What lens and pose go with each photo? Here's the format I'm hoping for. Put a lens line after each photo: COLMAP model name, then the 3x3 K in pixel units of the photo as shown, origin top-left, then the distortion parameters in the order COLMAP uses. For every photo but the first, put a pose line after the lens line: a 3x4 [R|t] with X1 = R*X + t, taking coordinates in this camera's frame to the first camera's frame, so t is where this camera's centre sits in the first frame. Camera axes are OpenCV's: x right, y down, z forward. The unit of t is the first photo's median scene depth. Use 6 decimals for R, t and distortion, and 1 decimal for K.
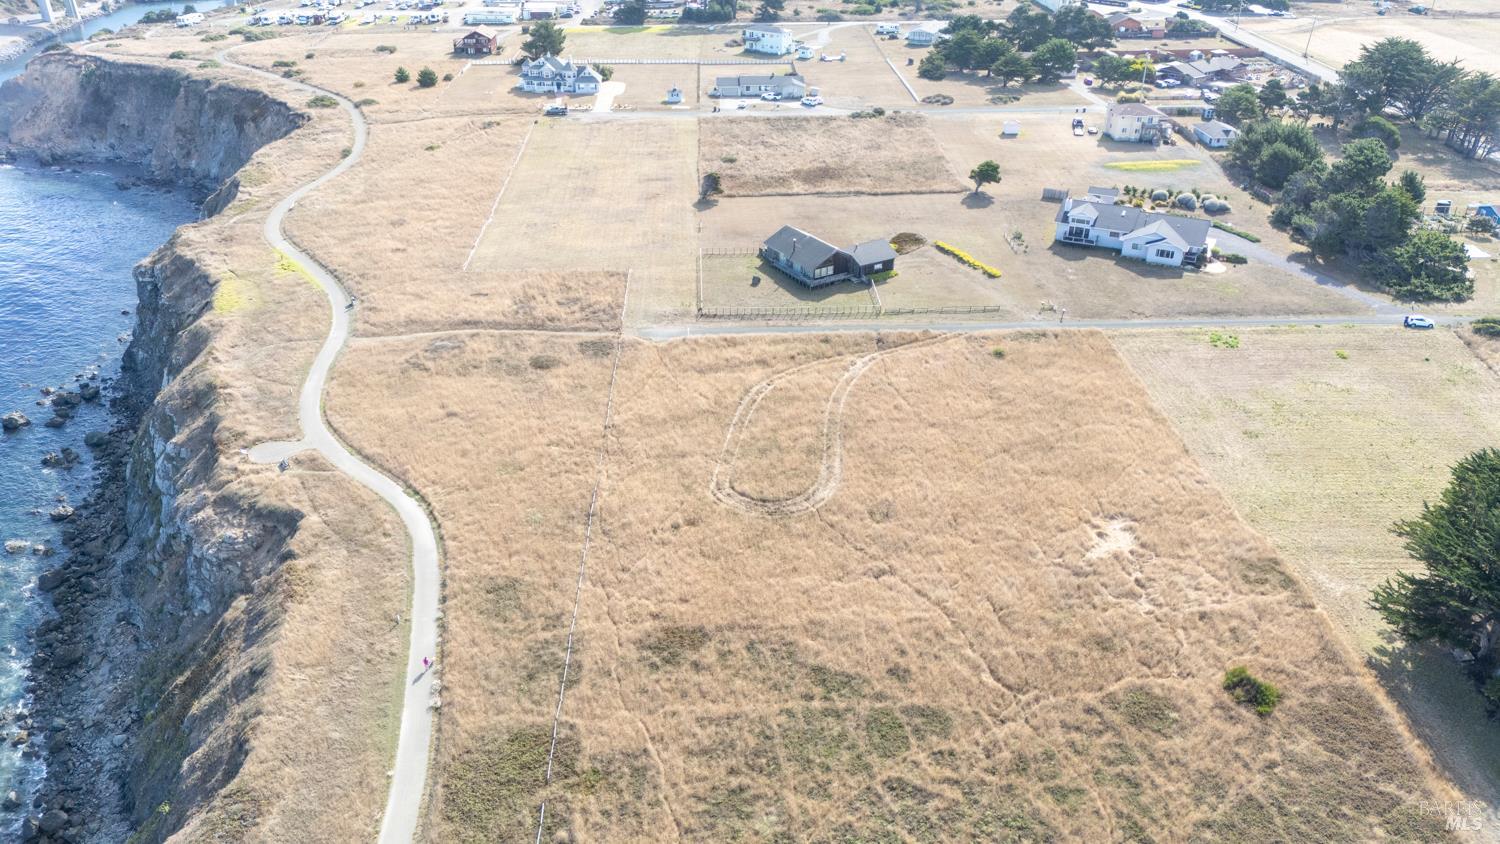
lens RADIAL K [[1092.0, 0, 751.9], [0, 1092.0, 423.6], [0, 0, 1]] dist [0.080411, -0.083137]
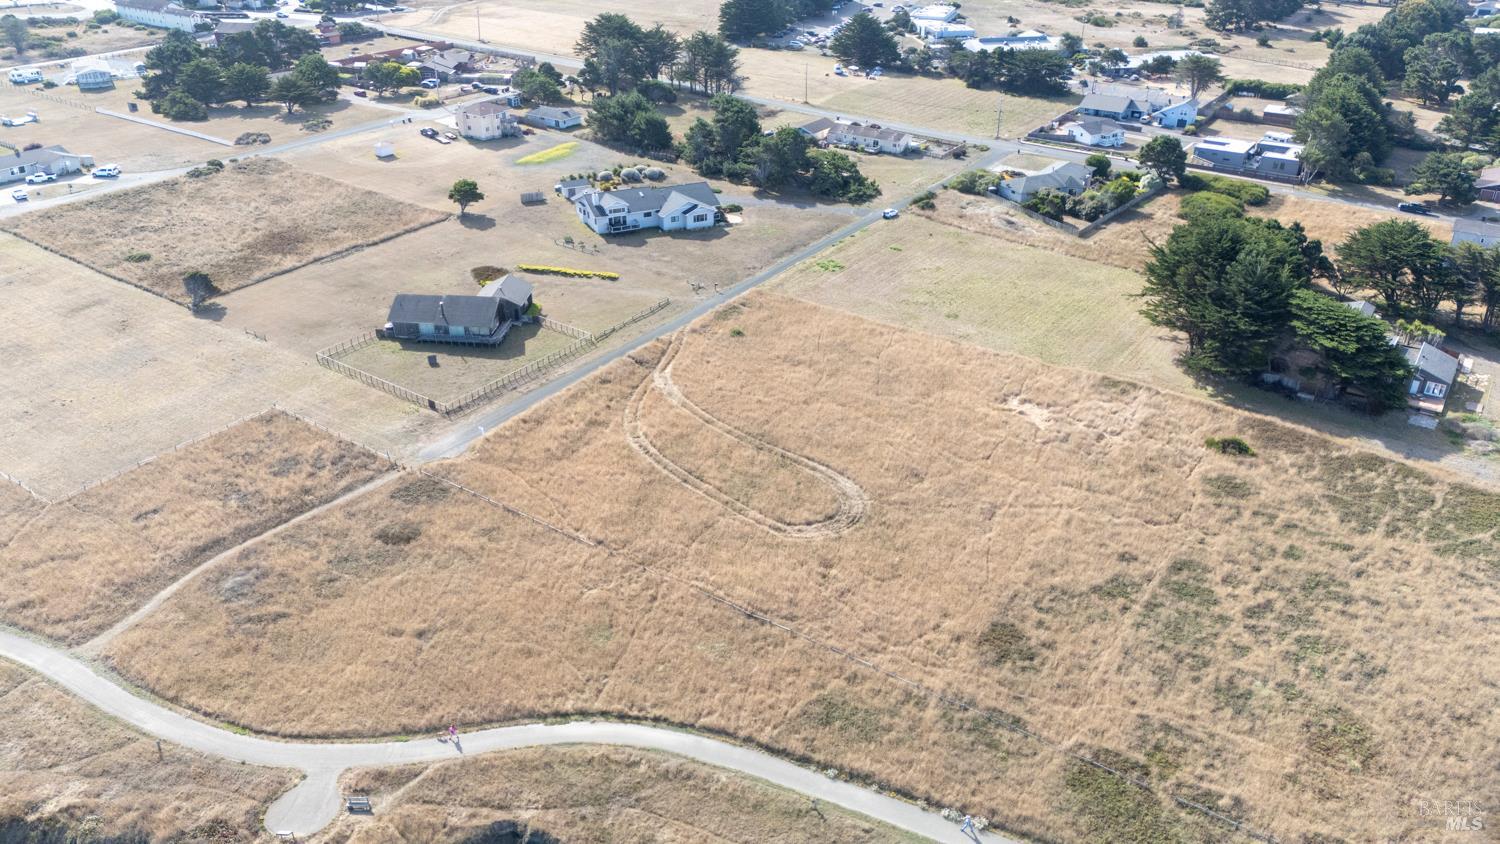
lens RADIAL K [[1092.0, 0, 743.5], [0, 1092.0, 429.1], [0, 0, 1]] dist [0.080411, -0.083137]
pose [[0.591177, -0.385110, 0.708661, -0.481724], [0.382025, 0.907530, 0.174490, -0.139734], [-0.710329, 0.167572, 0.683632, 0.251143]]
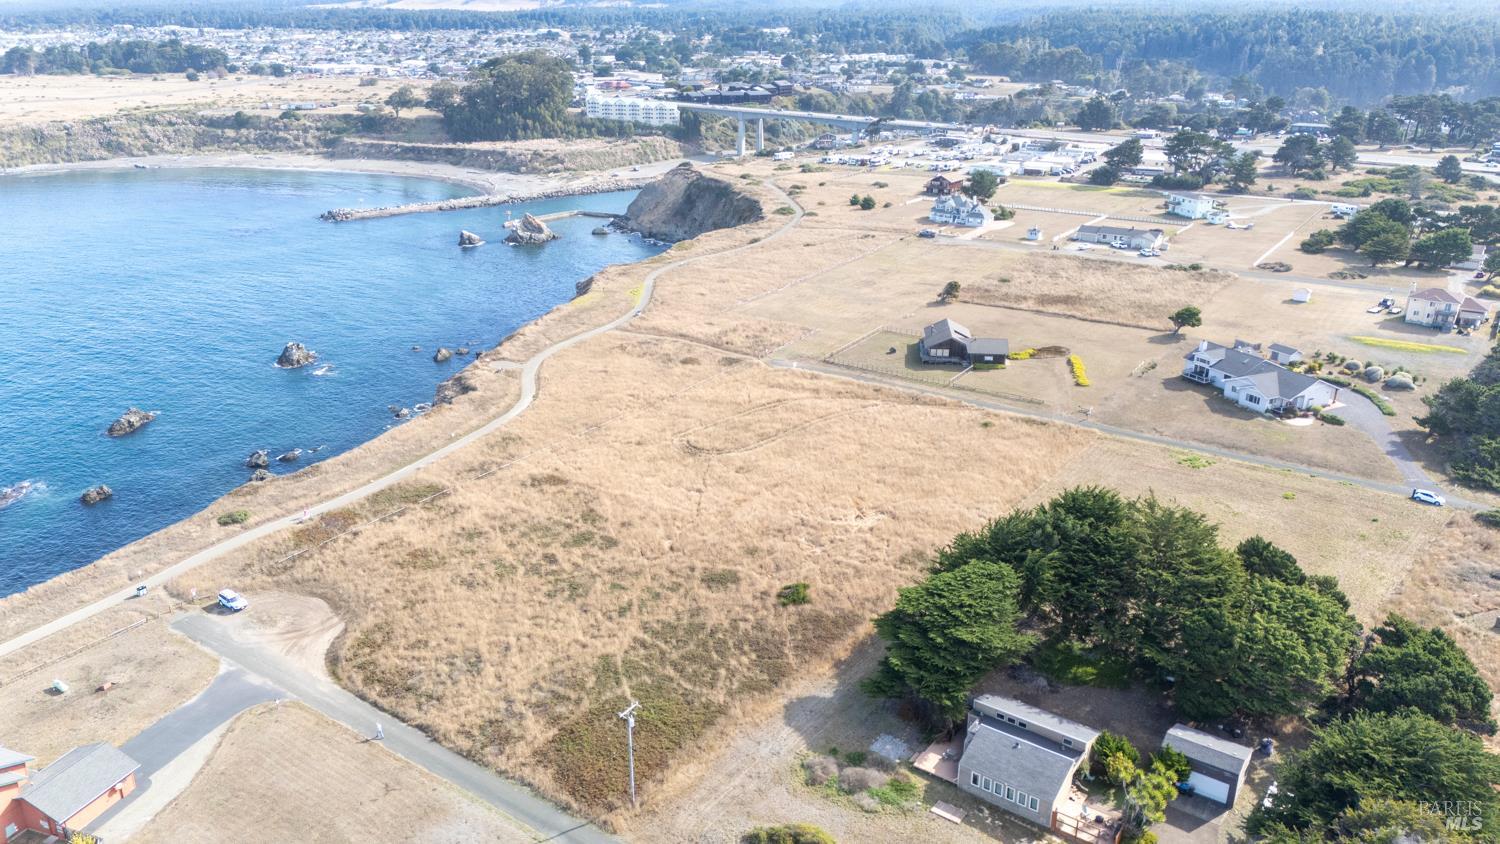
lens RADIAL K [[1092.0, 0, 750.0], [0, 1092.0, 430.5], [0, 0, 1]] dist [0.080411, -0.083137]
pose [[0.798689, 0.216929, -0.561282, 0.603235], [-0.293329, 0.954786, -0.048386, 0.067091], [0.525408, 0.203286, 0.826209, -0.114376]]
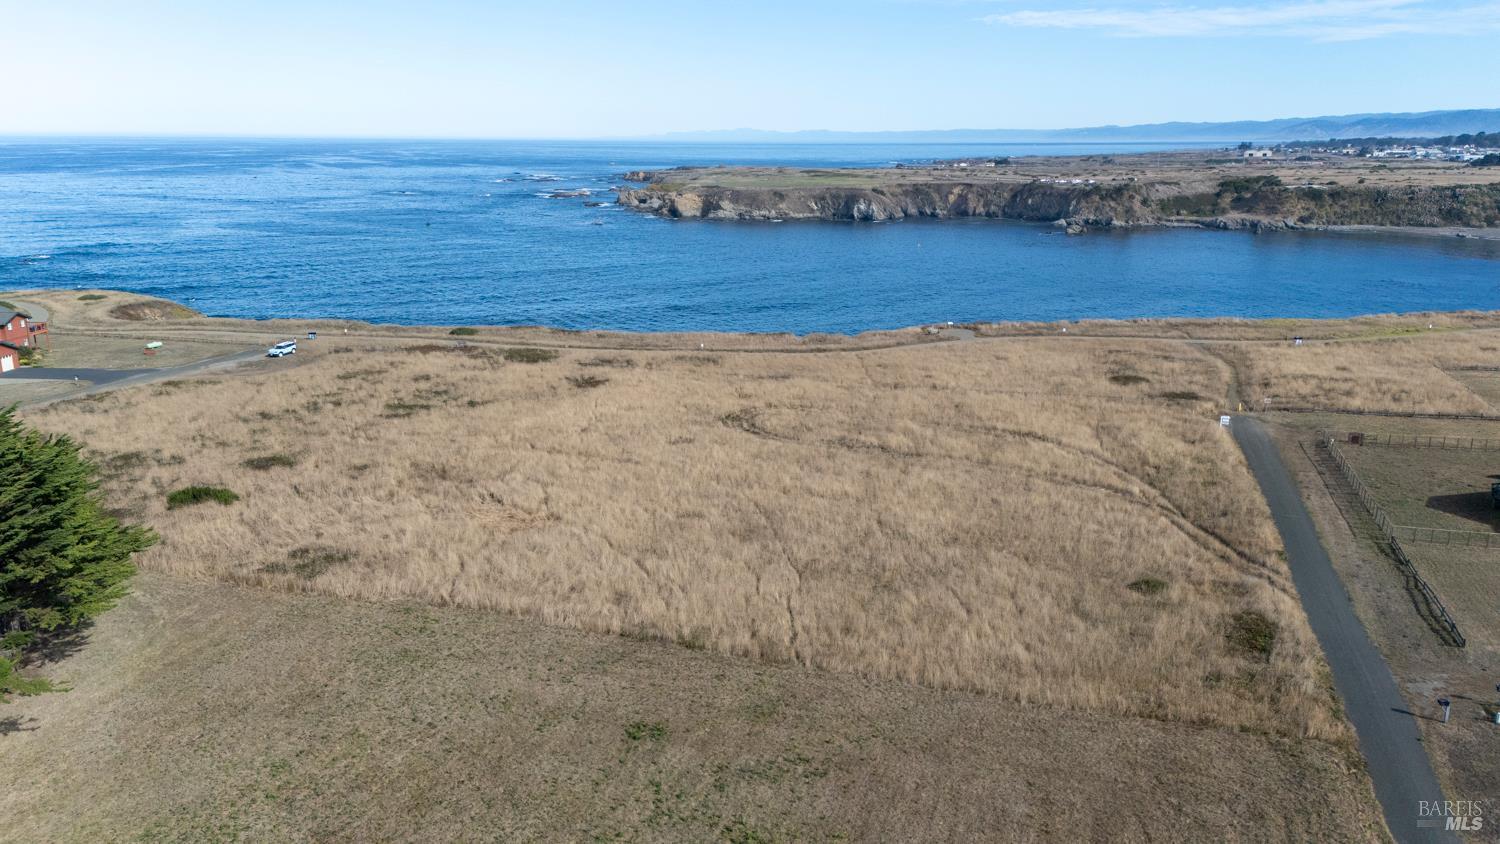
lens RADIAL K [[1092.0, 0, 746.6], [0, 1092.0, 429.1], [0, 0, 1]] dist [0.080411, -0.083137]
pose [[-0.340611, 0.239069, -0.909302, 0.582448], [-0.455181, 0.804308, 0.381968, -0.183350], [0.822675, 0.543999, -0.165136, 0.784513]]
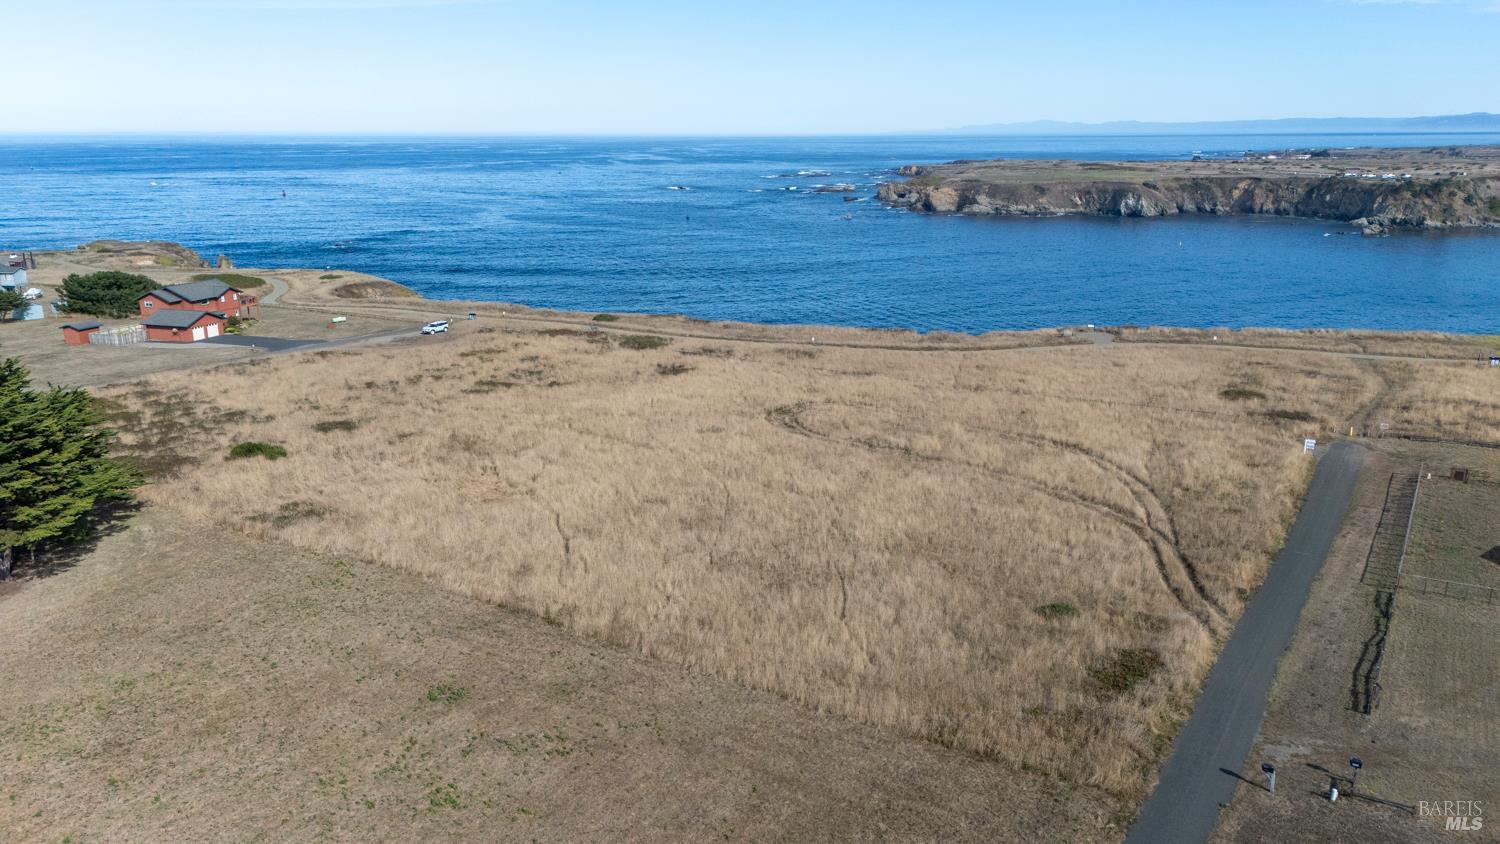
lens RADIAL K [[1092.0, 0, 745.9], [0, 1092.0, 423.7], [0, 0, 1]] dist [0.080411, -0.083137]
pose [[-0.568476, 0.211581, -0.795027, 0.526095], [-0.393614, 0.778634, 0.488668, -0.238559], [0.722428, 0.590730, -0.359354, 0.886137]]
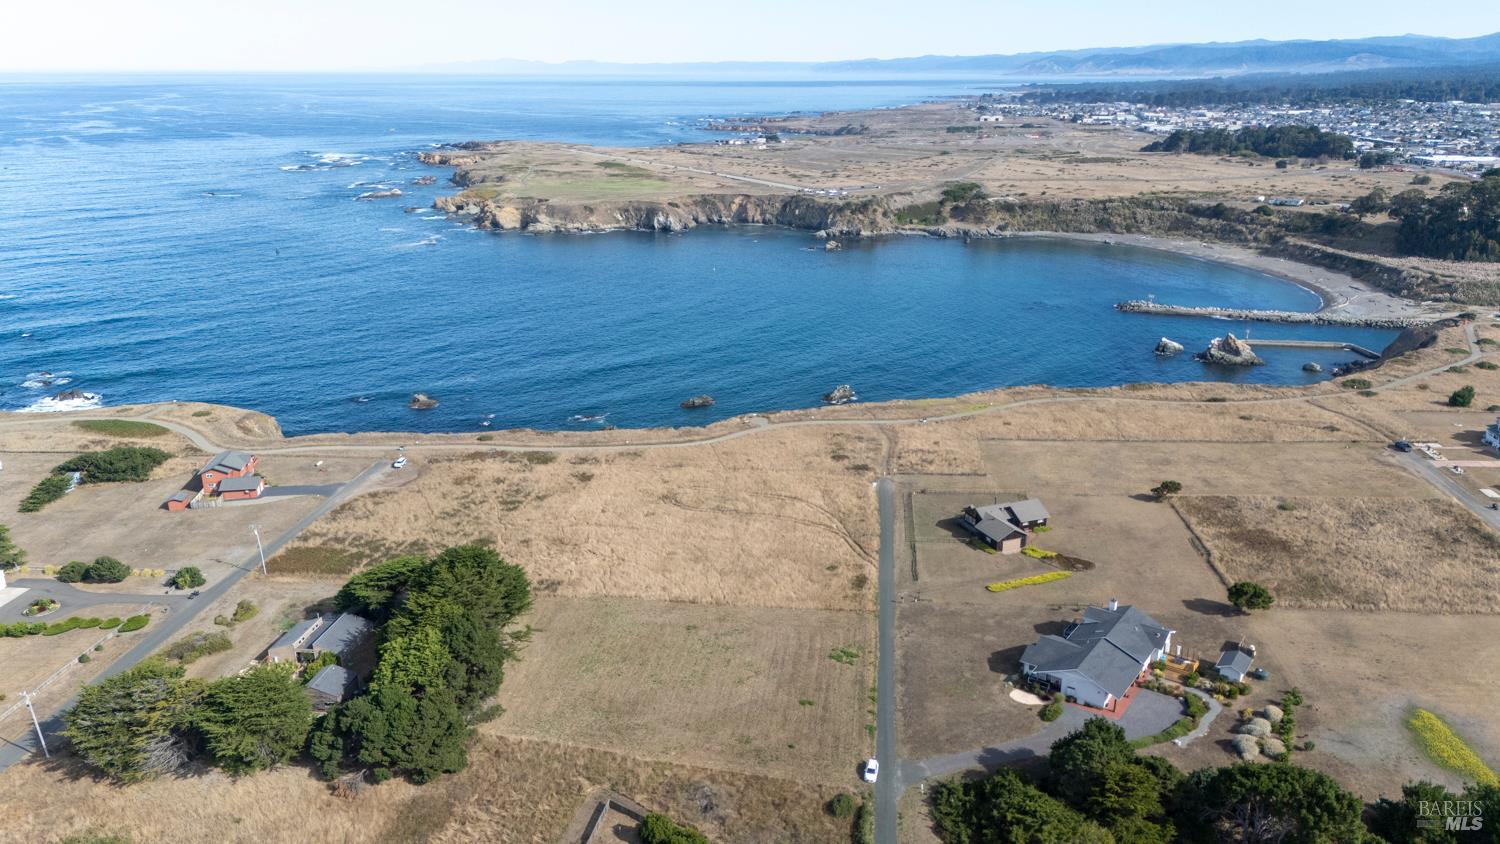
lens RADIAL K [[1092.0, 0, 744.3], [0, 1092.0, 416.7], [0, 0, 1]] dist [0.080411, -0.083137]
pose [[-0.148730, 0.294575, -0.943984, 1.272676], [-0.474502, 0.816266, 0.329480, -0.531002], [0.867599, 0.496926, 0.018373, 0.681499]]
